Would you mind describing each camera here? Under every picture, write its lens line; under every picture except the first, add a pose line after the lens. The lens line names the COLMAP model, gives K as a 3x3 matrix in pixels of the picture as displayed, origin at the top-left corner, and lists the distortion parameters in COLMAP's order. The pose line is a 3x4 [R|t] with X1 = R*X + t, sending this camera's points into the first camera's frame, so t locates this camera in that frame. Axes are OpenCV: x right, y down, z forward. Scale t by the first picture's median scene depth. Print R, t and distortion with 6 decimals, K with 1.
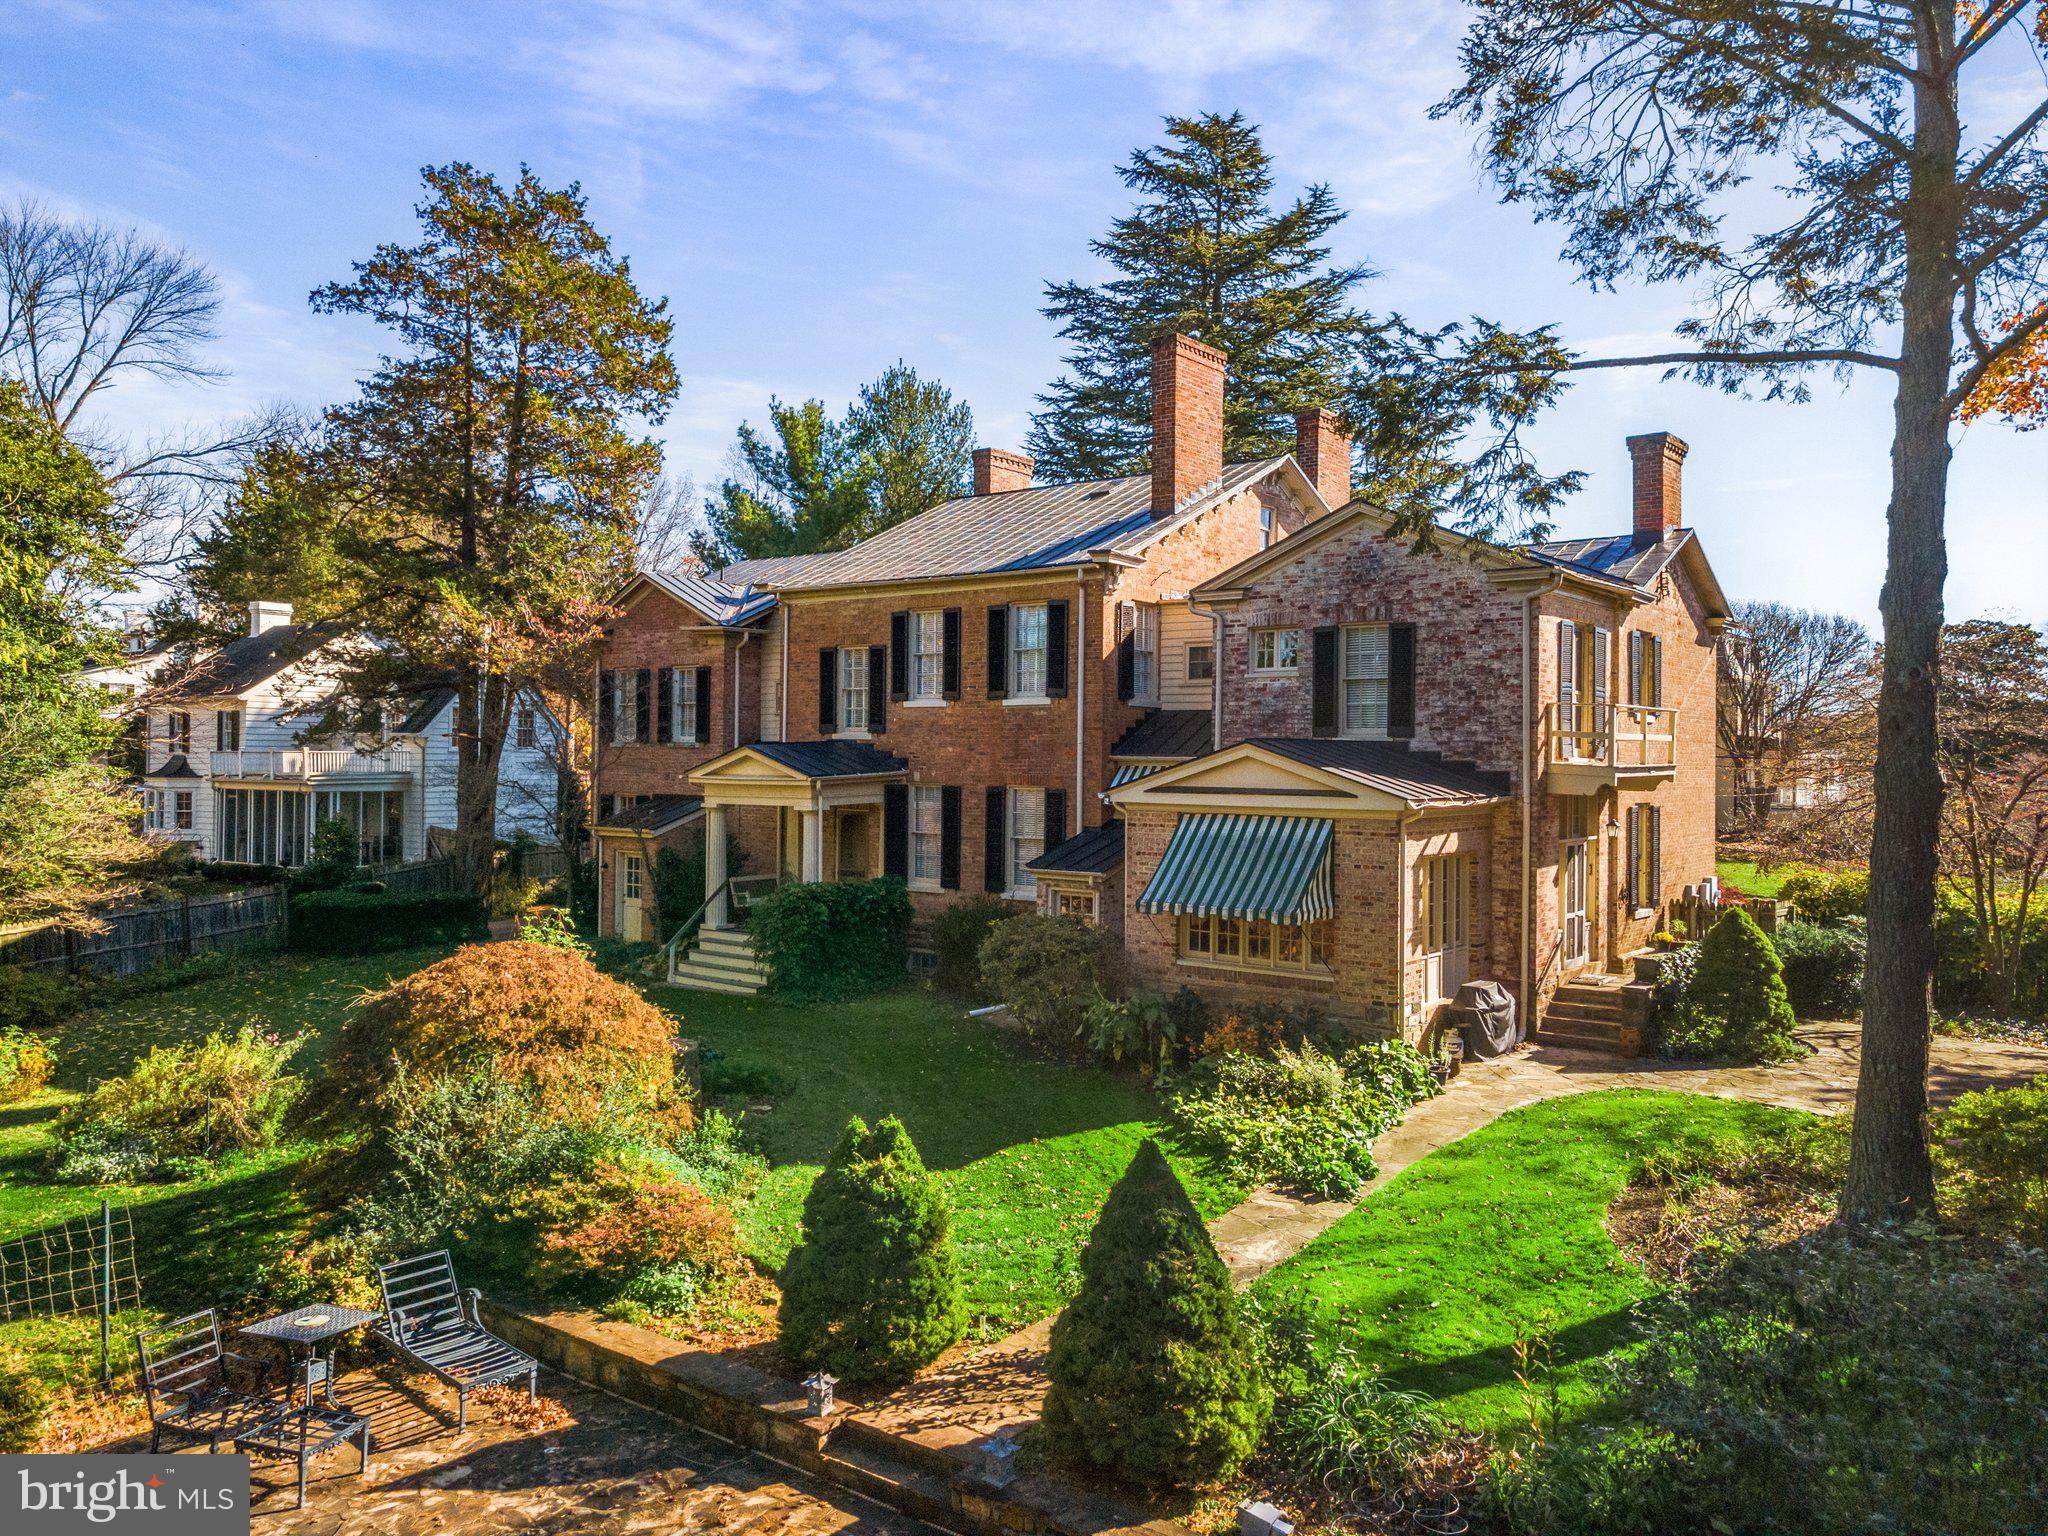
lens RADIAL K [[1483.4, 0, 1015.7], [0, 1483.4, 764.7], [0, 0, 1]] dist [0.028850, 0.039876]
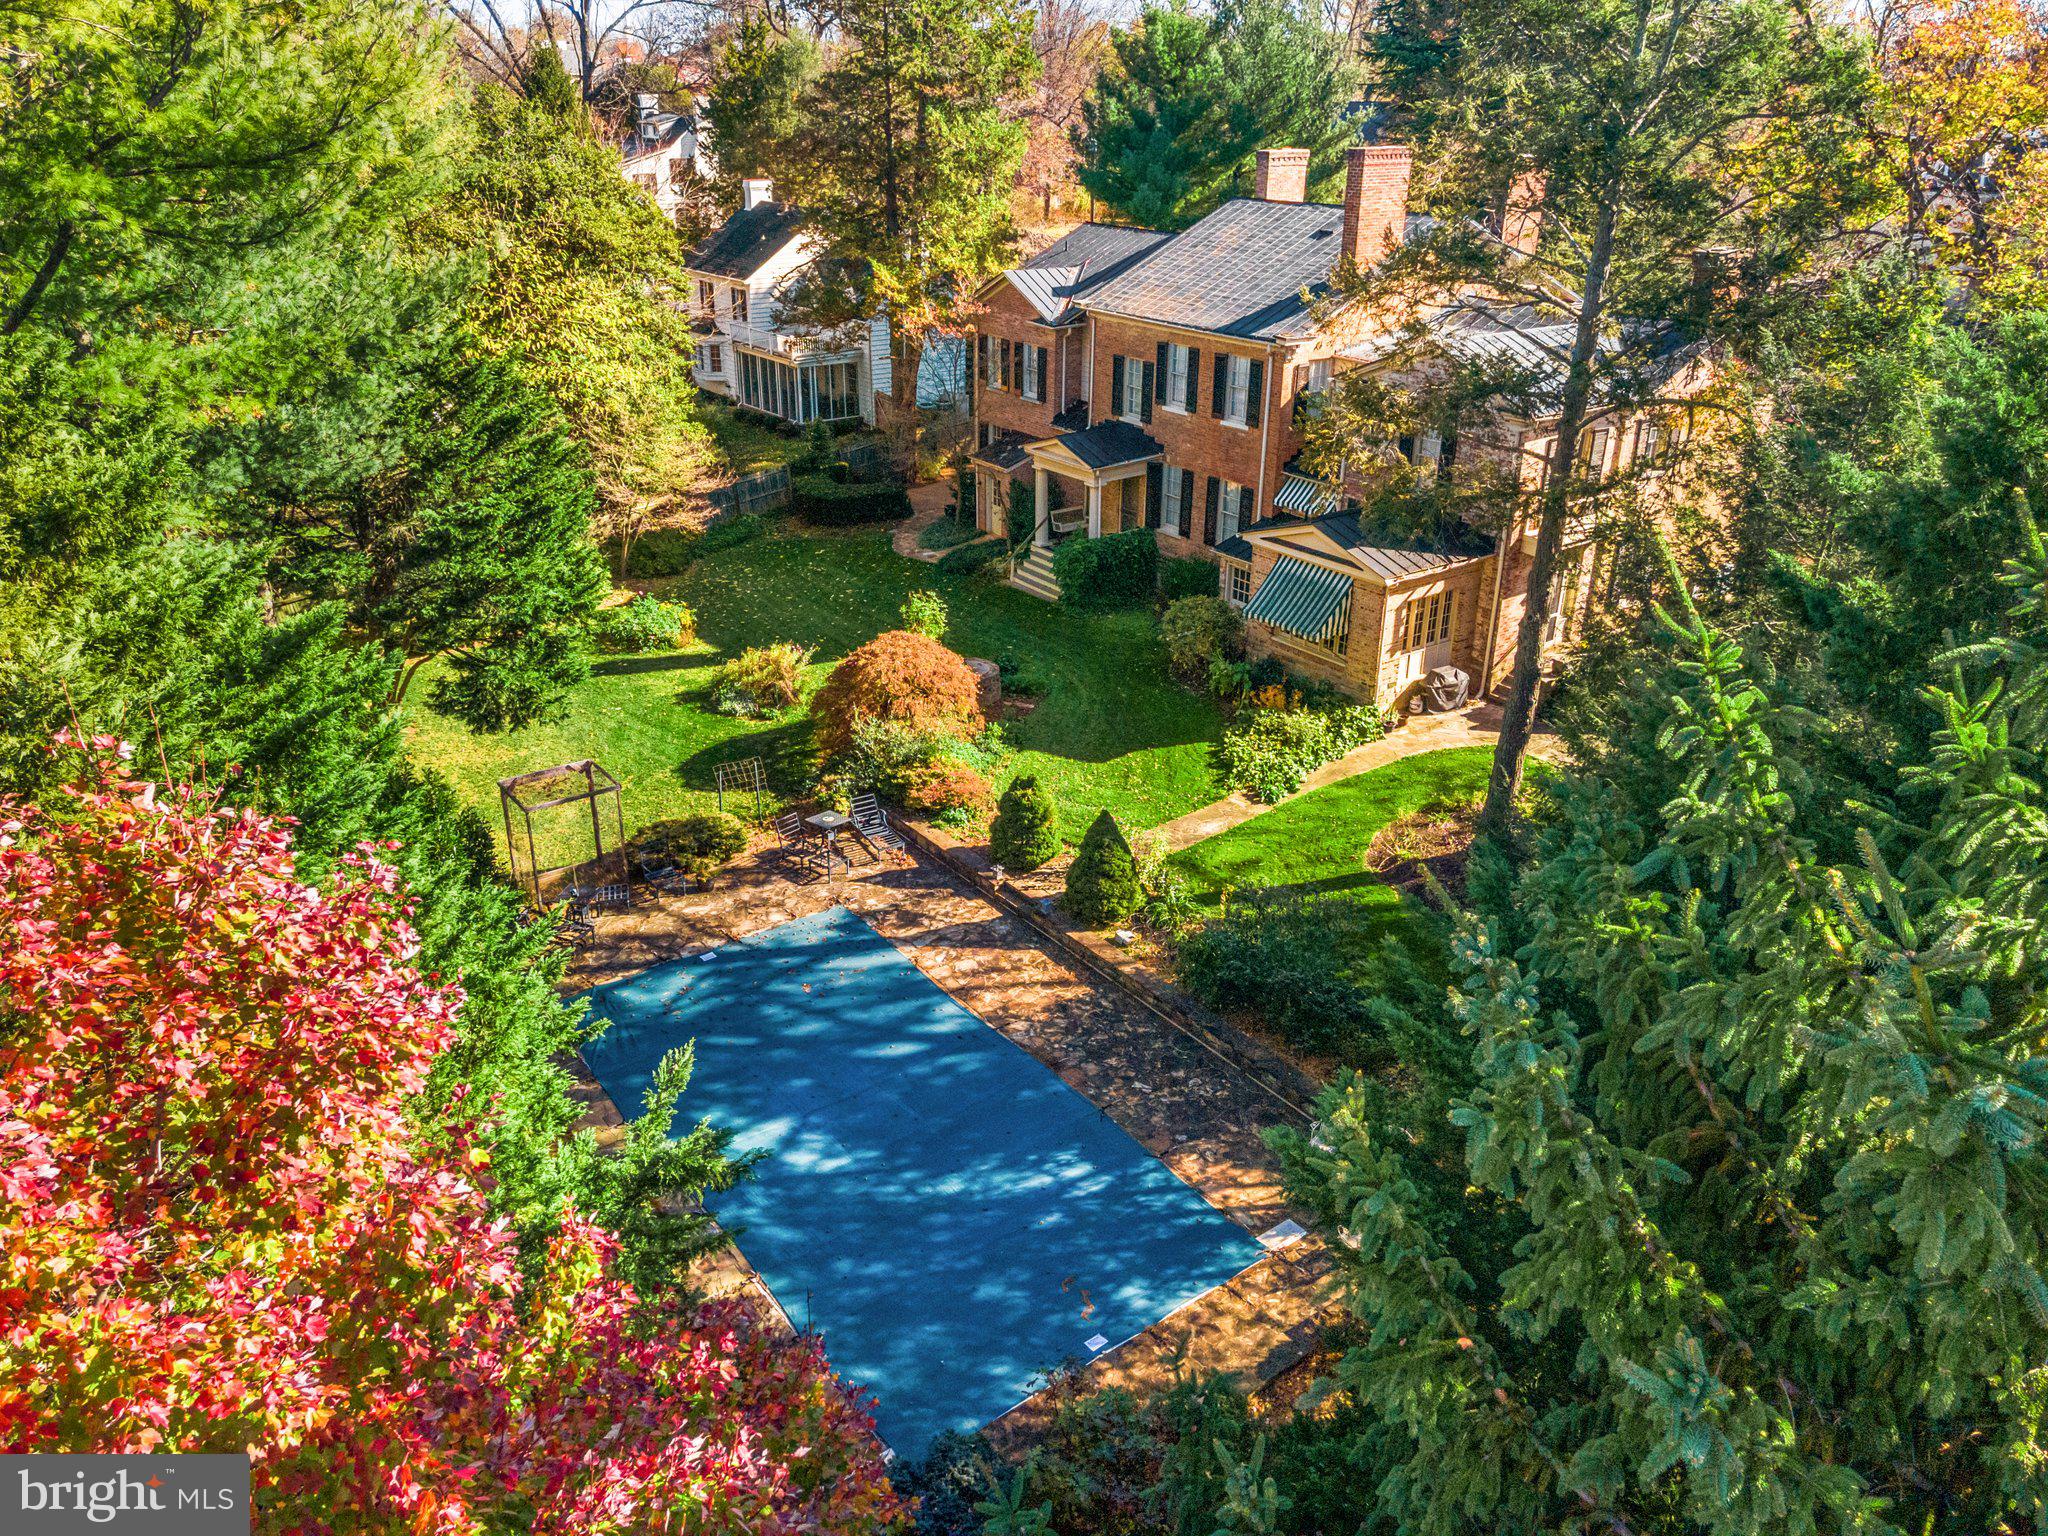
lens RADIAL K [[1477.5, 0, 1017.2], [0, 1477.5, 772.3], [0, 0, 1]] dist [0.049086, -0.001453]
pose [[0.956327, 0.115423, -0.268546, 0.243963], [0.005118, 0.911980, 0.410202, -0.343284], [0.292256, -0.393662, 0.871560, -0.514041]]
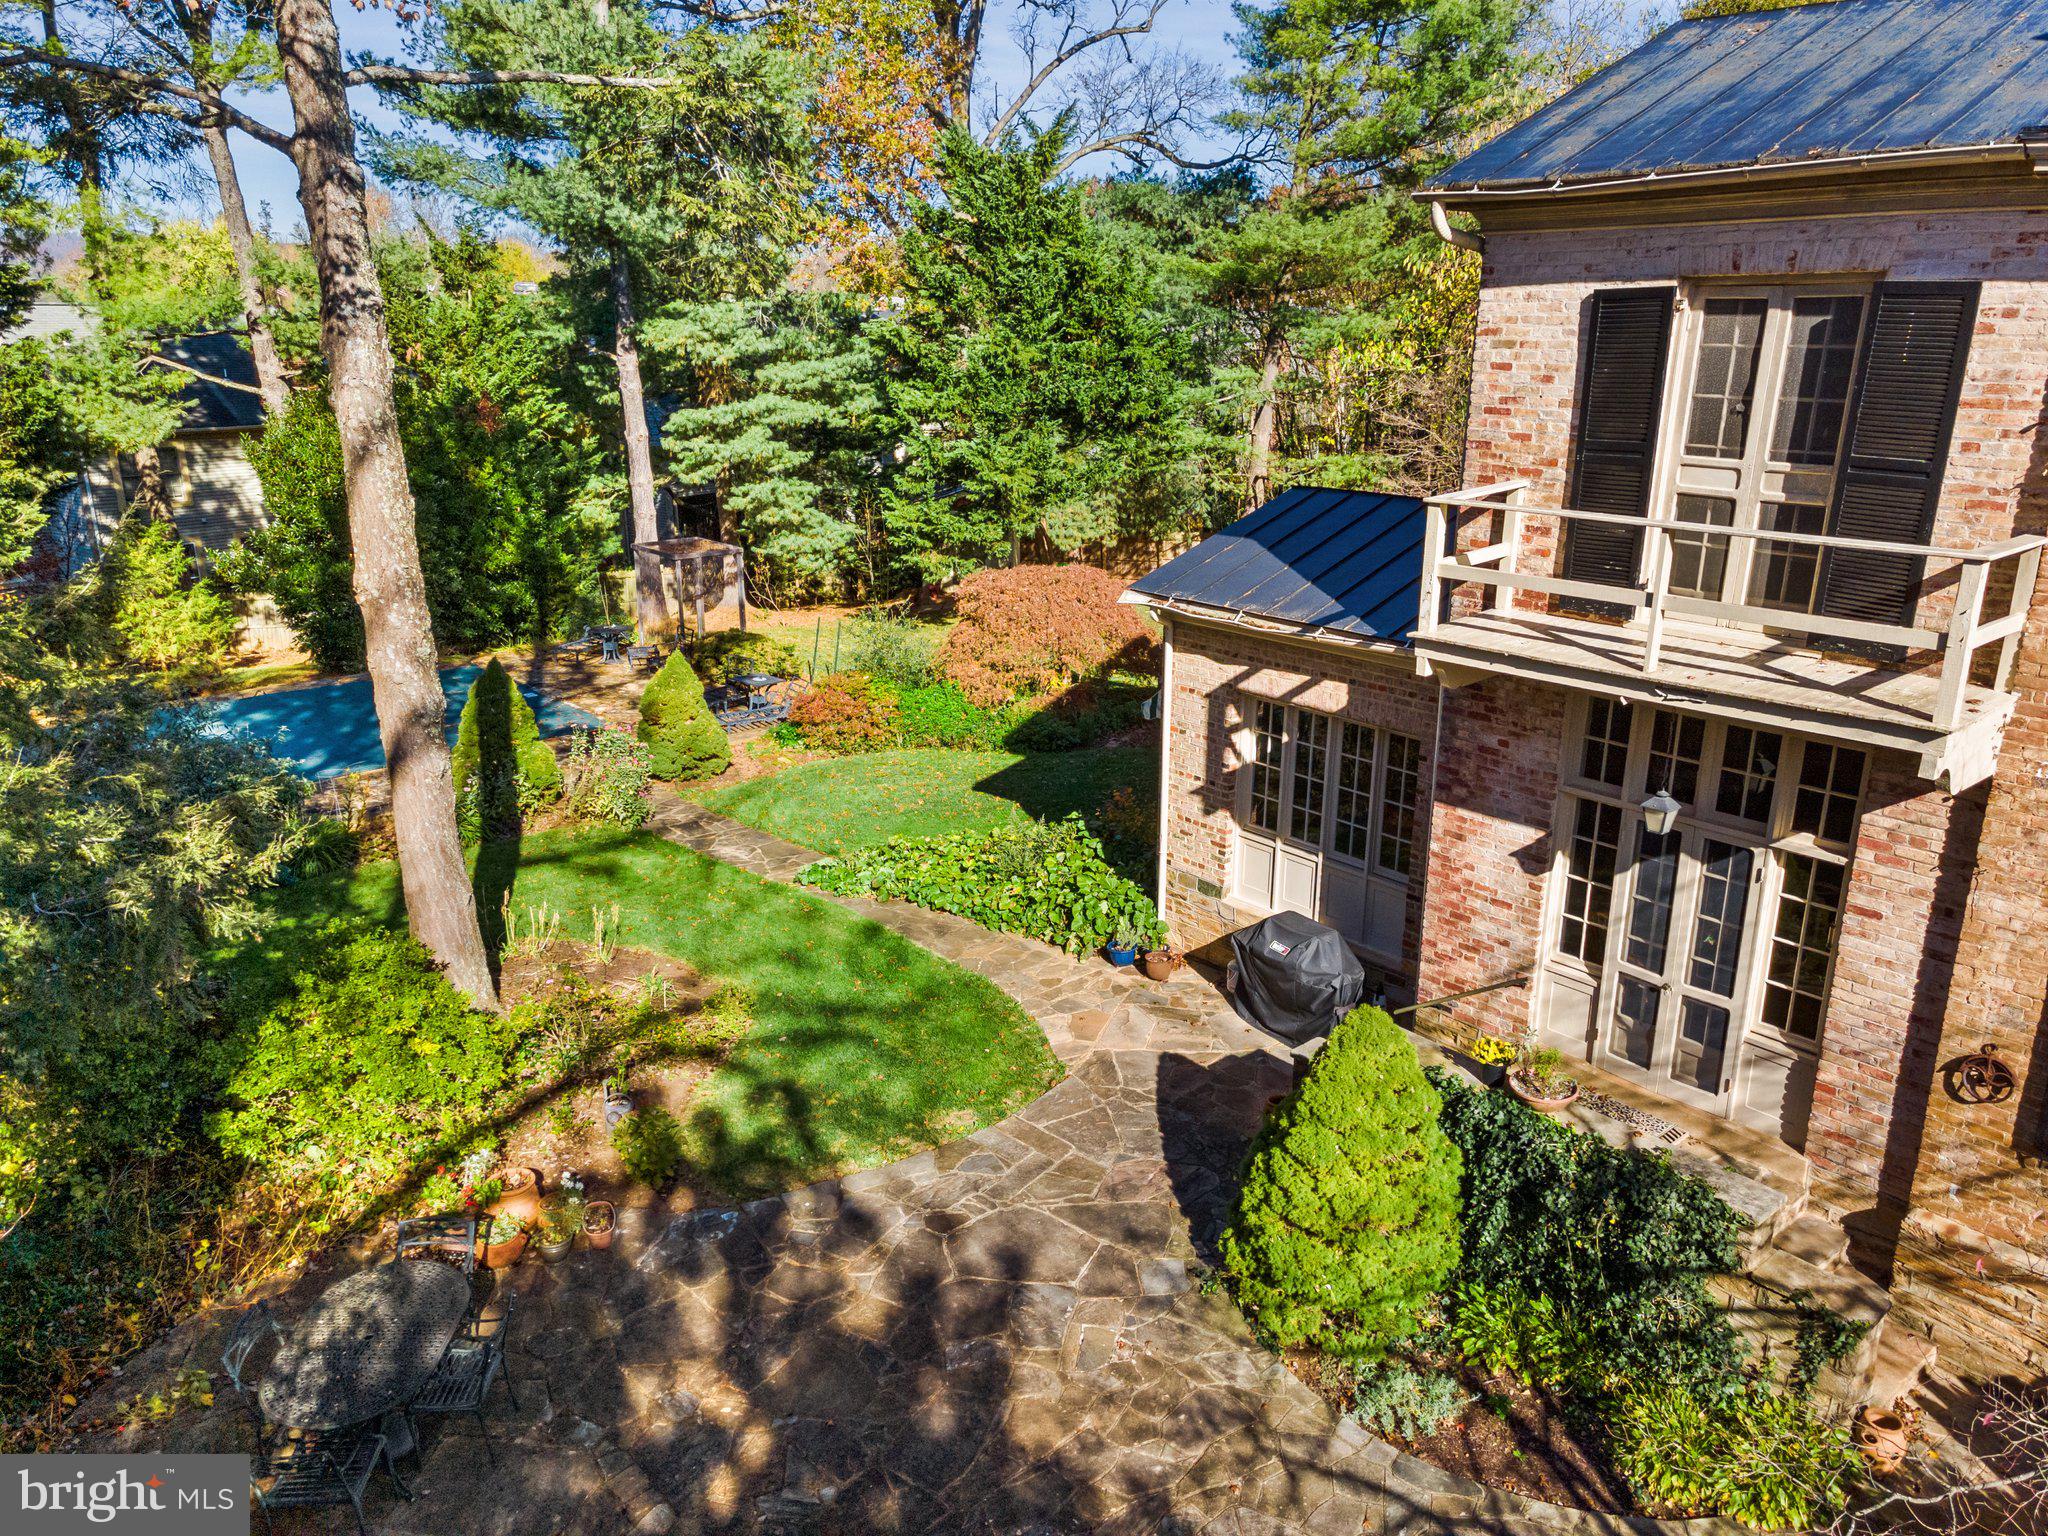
lens RADIAL K [[1483.4, 0, 1015.7], [0, 1483.4, 764.7], [0, 0, 1]] dist [0.028850, 0.039876]
pose [[-0.191769, 0.307775, -0.931933, 0.701482], [0.014935, 0.950362, 0.310788, -0.088345], [0.981327, 0.045681, -0.186846, 0.770432]]
